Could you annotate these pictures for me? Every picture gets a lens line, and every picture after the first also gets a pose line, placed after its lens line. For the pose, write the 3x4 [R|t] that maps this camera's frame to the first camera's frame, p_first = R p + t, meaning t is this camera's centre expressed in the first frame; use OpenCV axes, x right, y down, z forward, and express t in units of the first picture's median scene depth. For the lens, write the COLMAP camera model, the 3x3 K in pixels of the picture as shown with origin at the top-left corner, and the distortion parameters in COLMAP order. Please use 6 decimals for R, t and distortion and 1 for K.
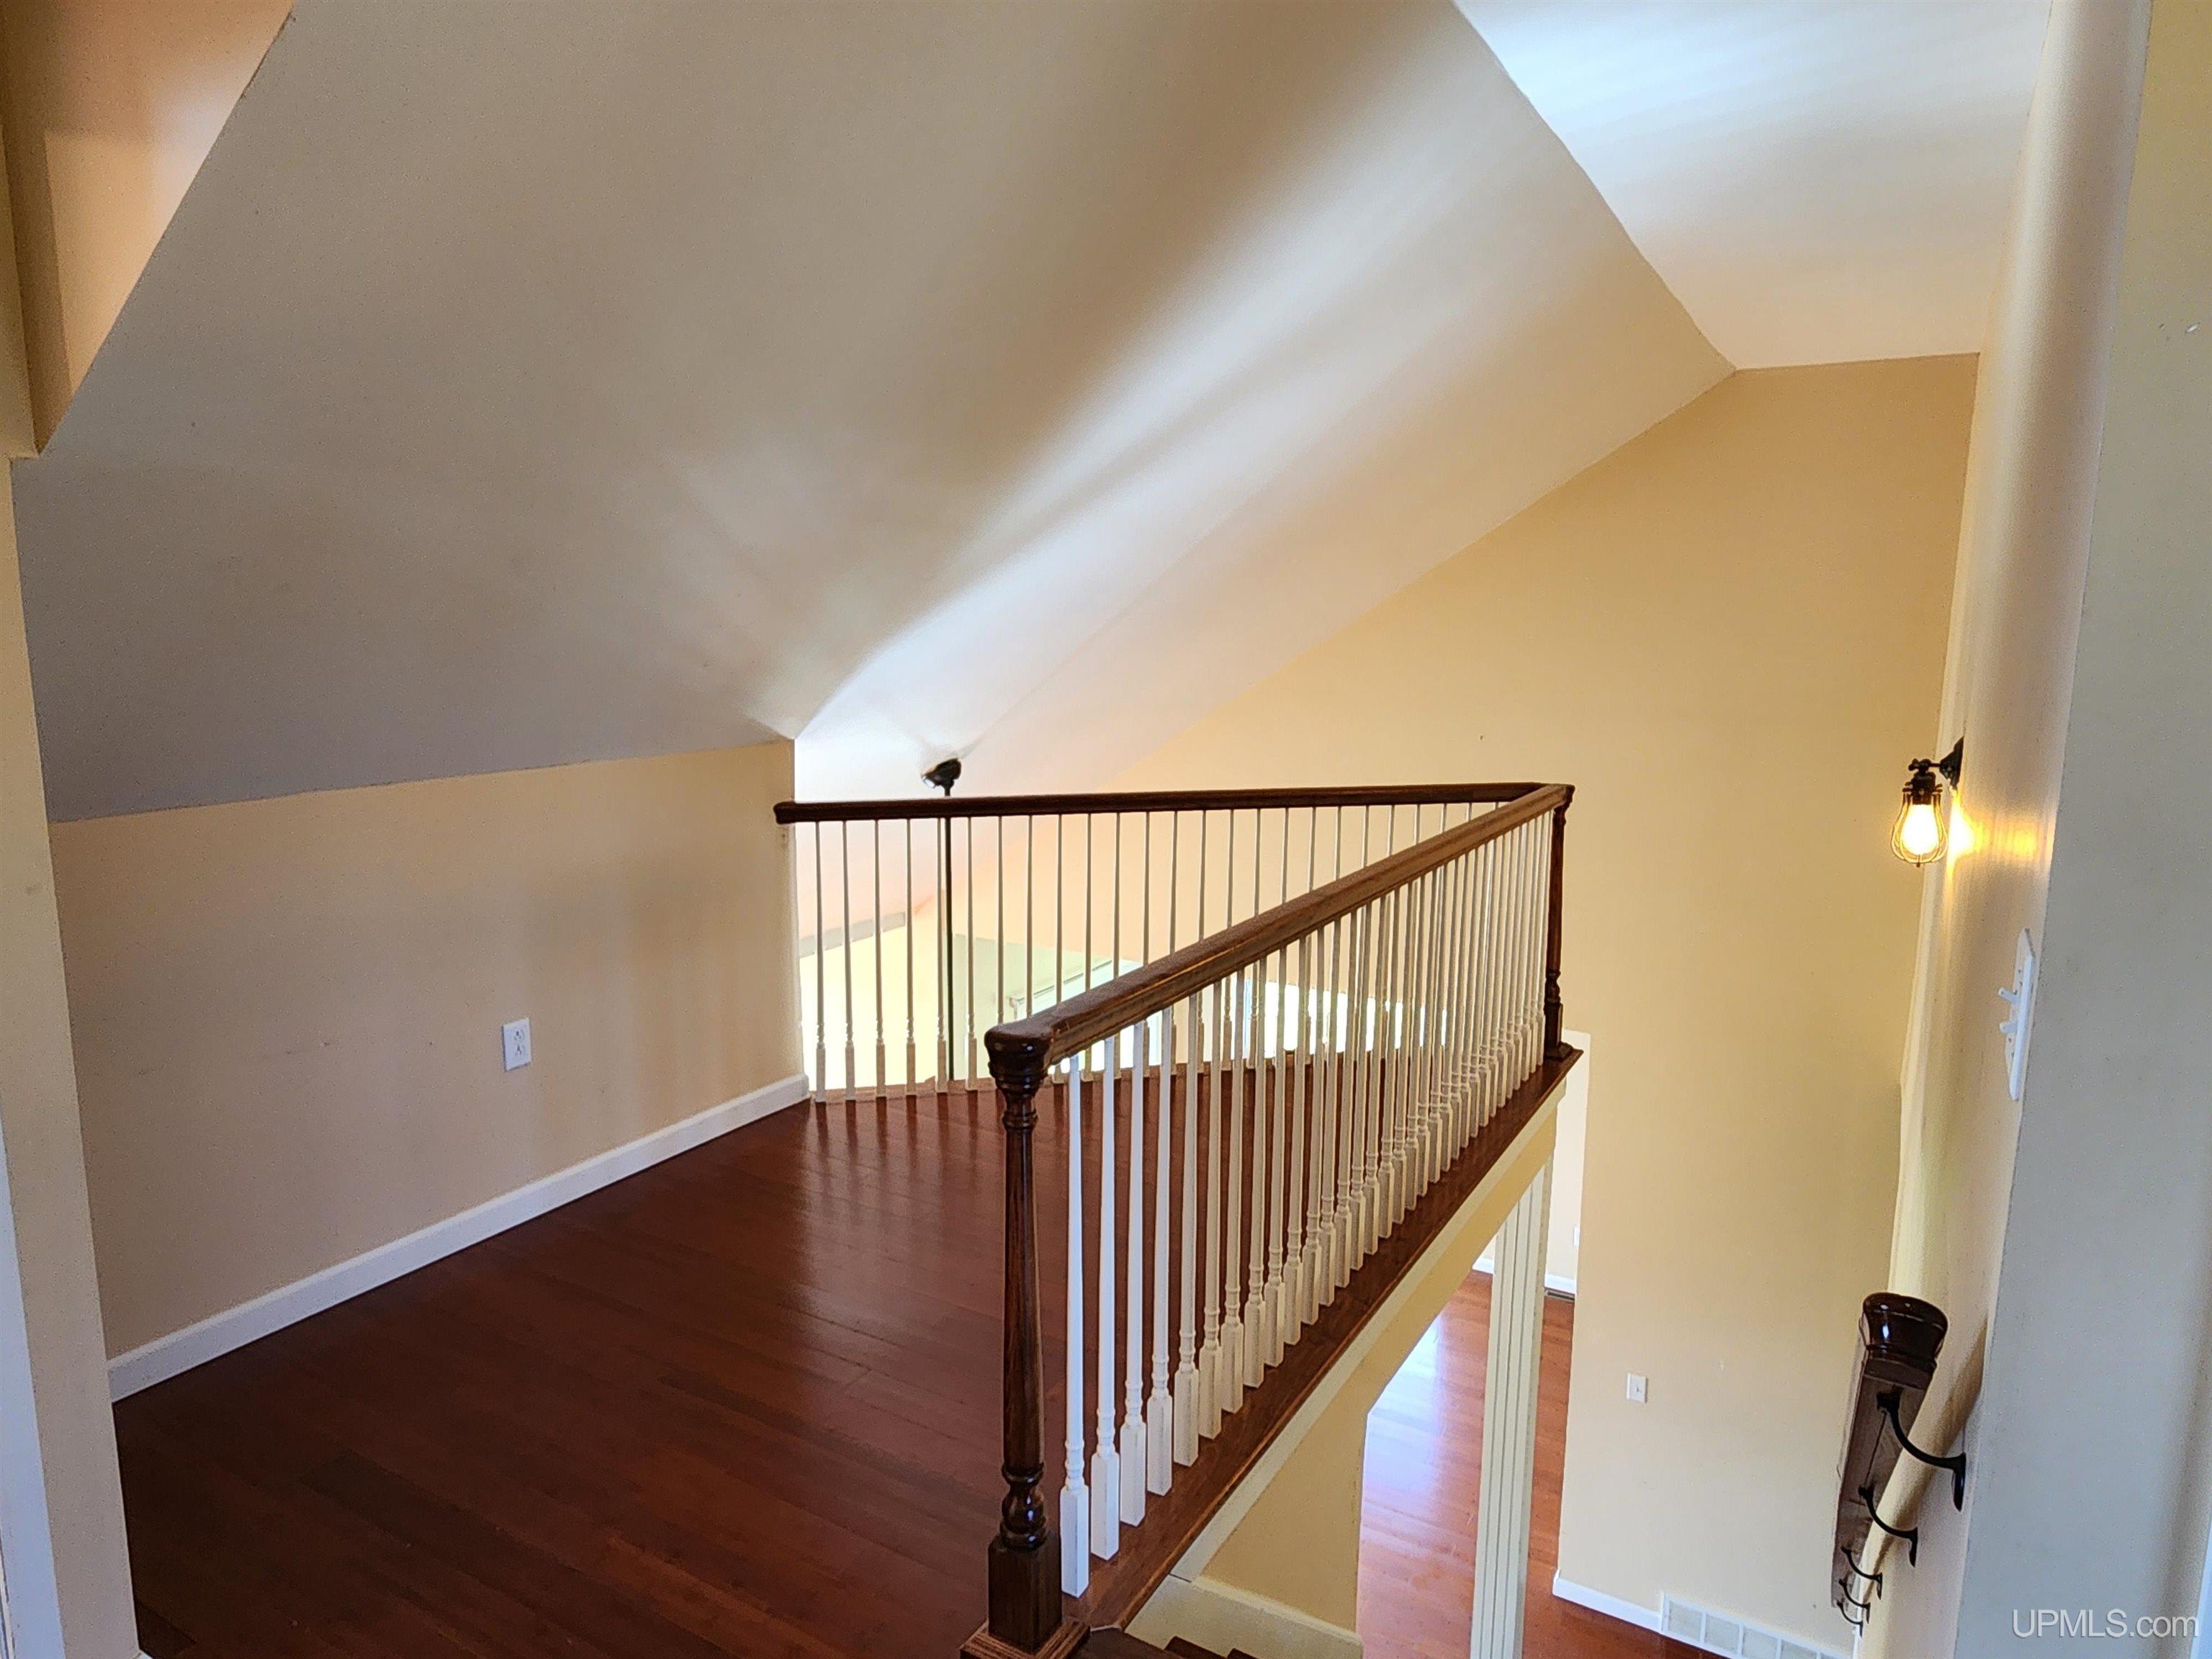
lens RADIAL K [[1382.2, 0, 1096.8], [0, 1382.2, 837.7], [0, 0, 1]] dist [0.001805, -0.004598]
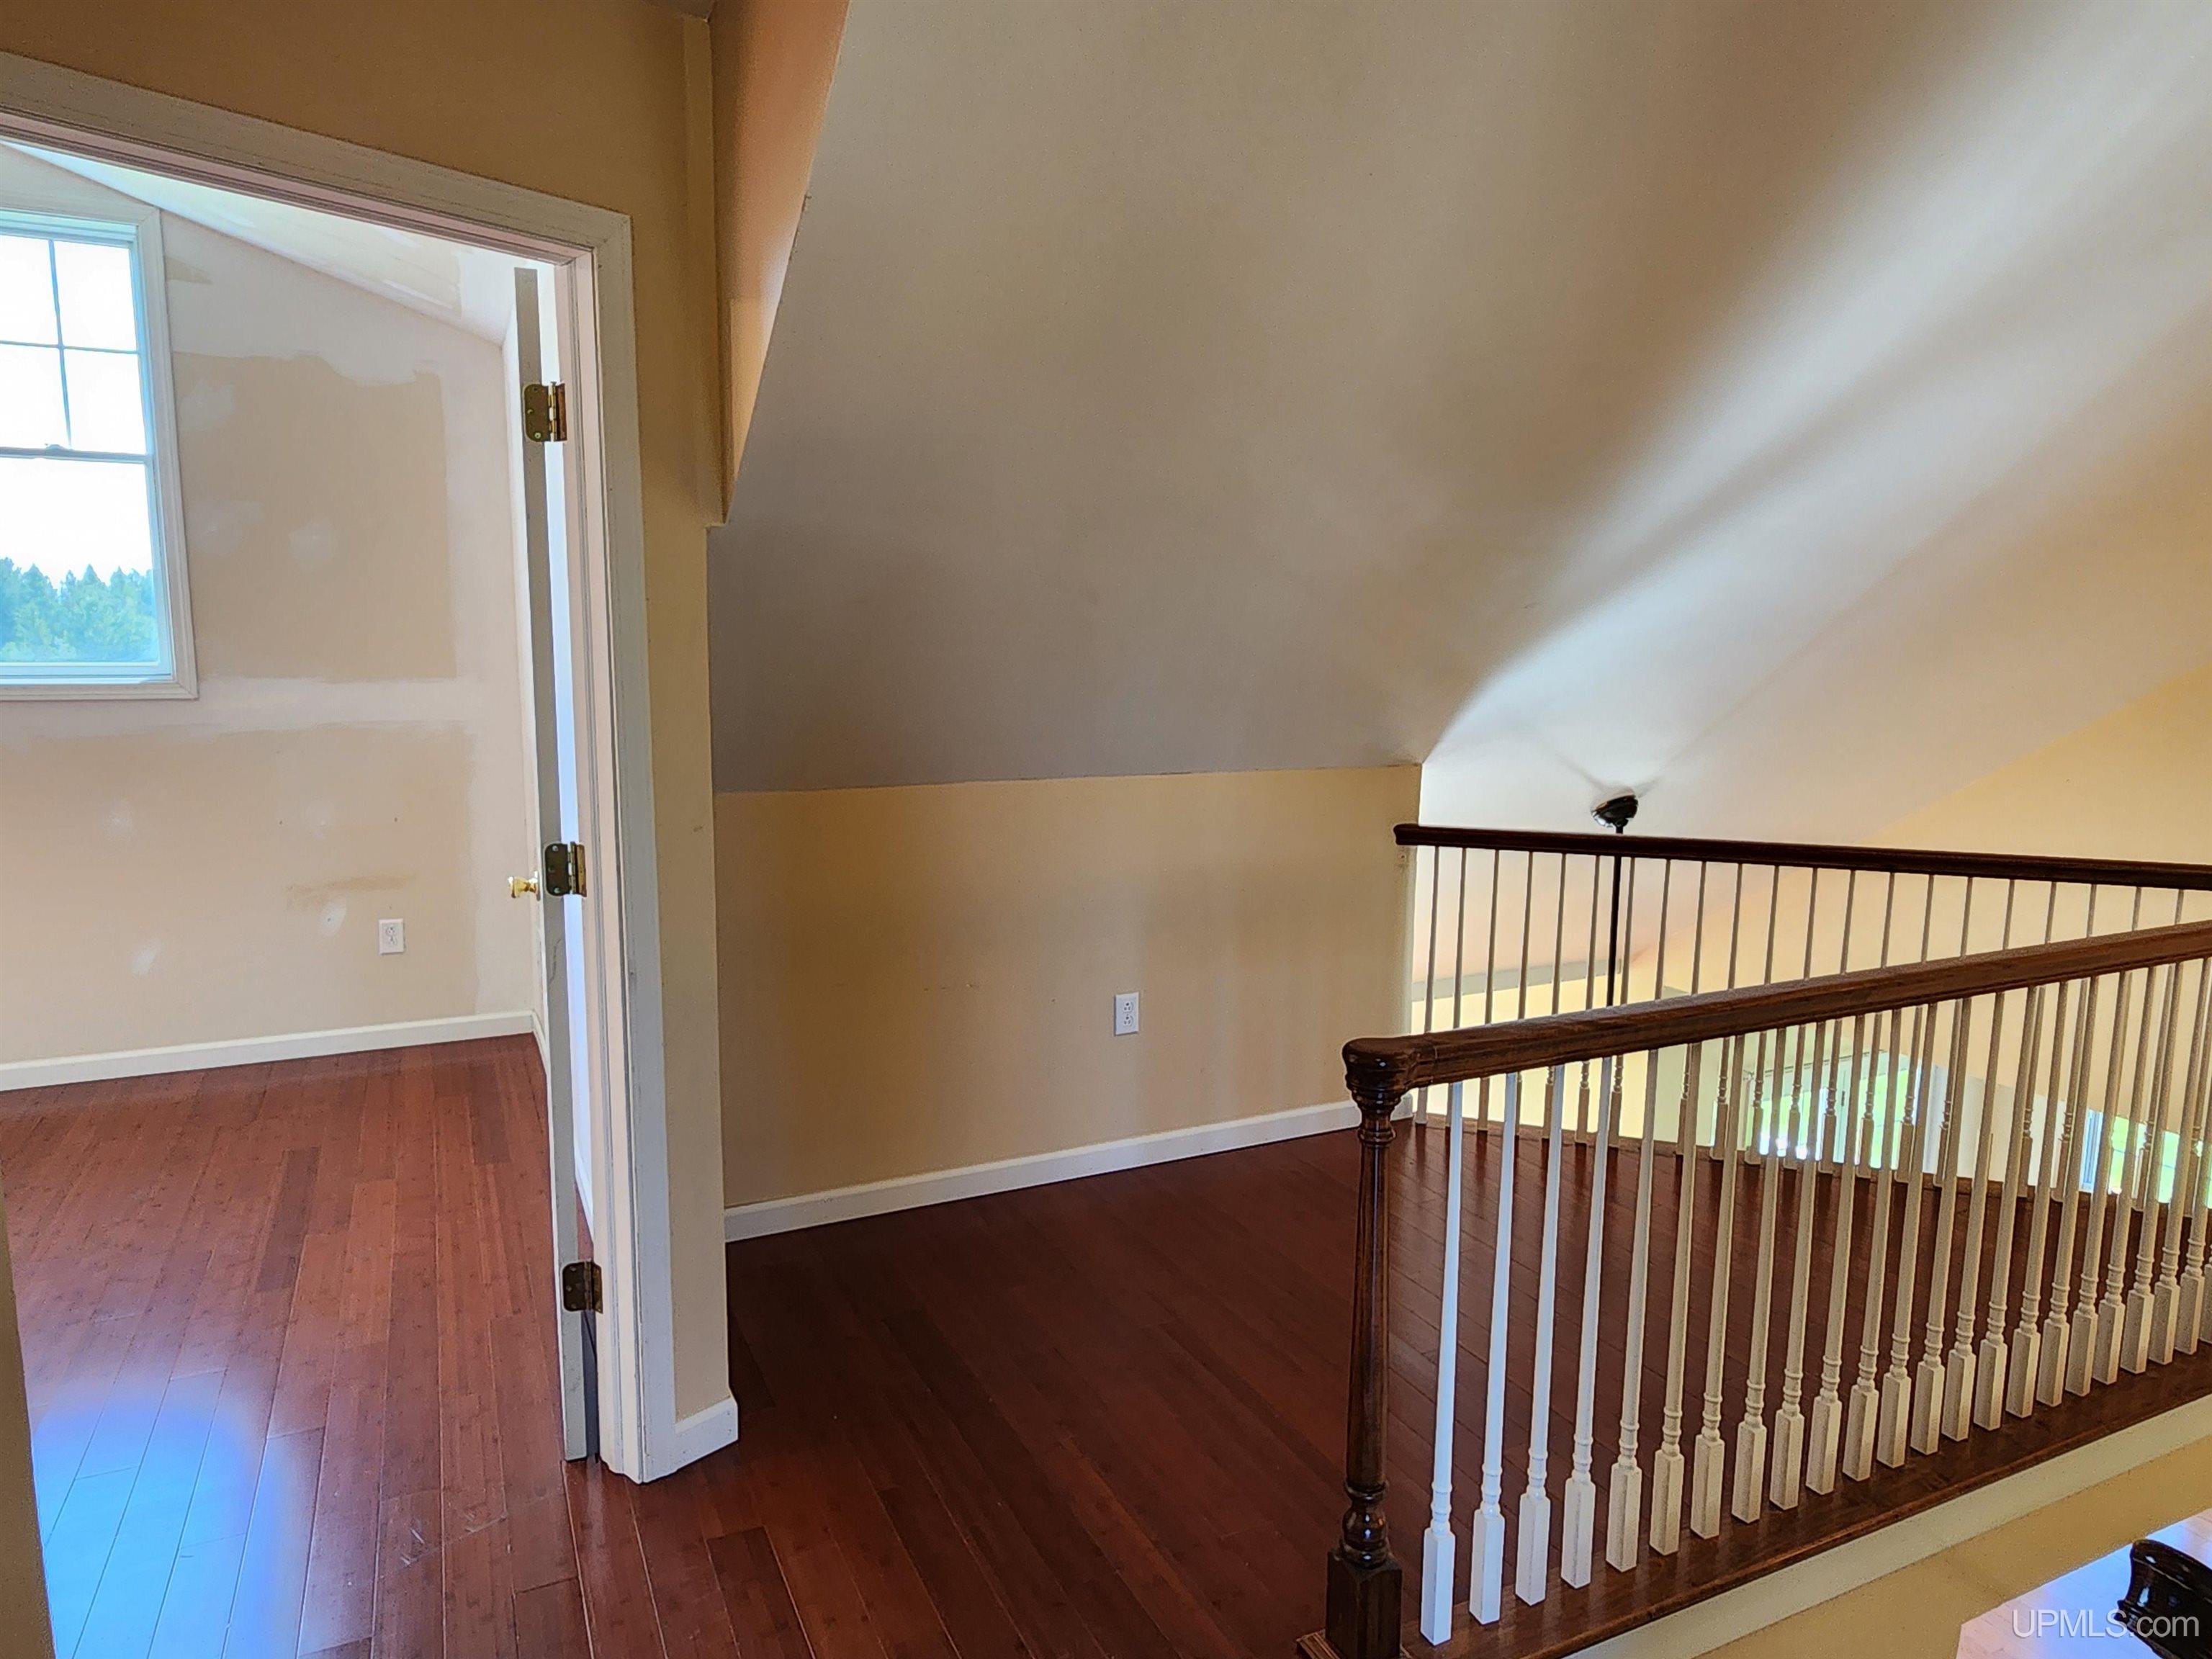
lens RADIAL K [[1382.2, 0, 1072.2], [0, 1382.2, 829.4], [0, 0, 1]] dist [0.001805, -0.004598]
pose [[0.827420, 0.076871, -0.556297, 0.145307], [-0.091969, 0.995761, 0.000805, 0.000150], [0.554001, 0.050496, 0.830983, 0.011784]]
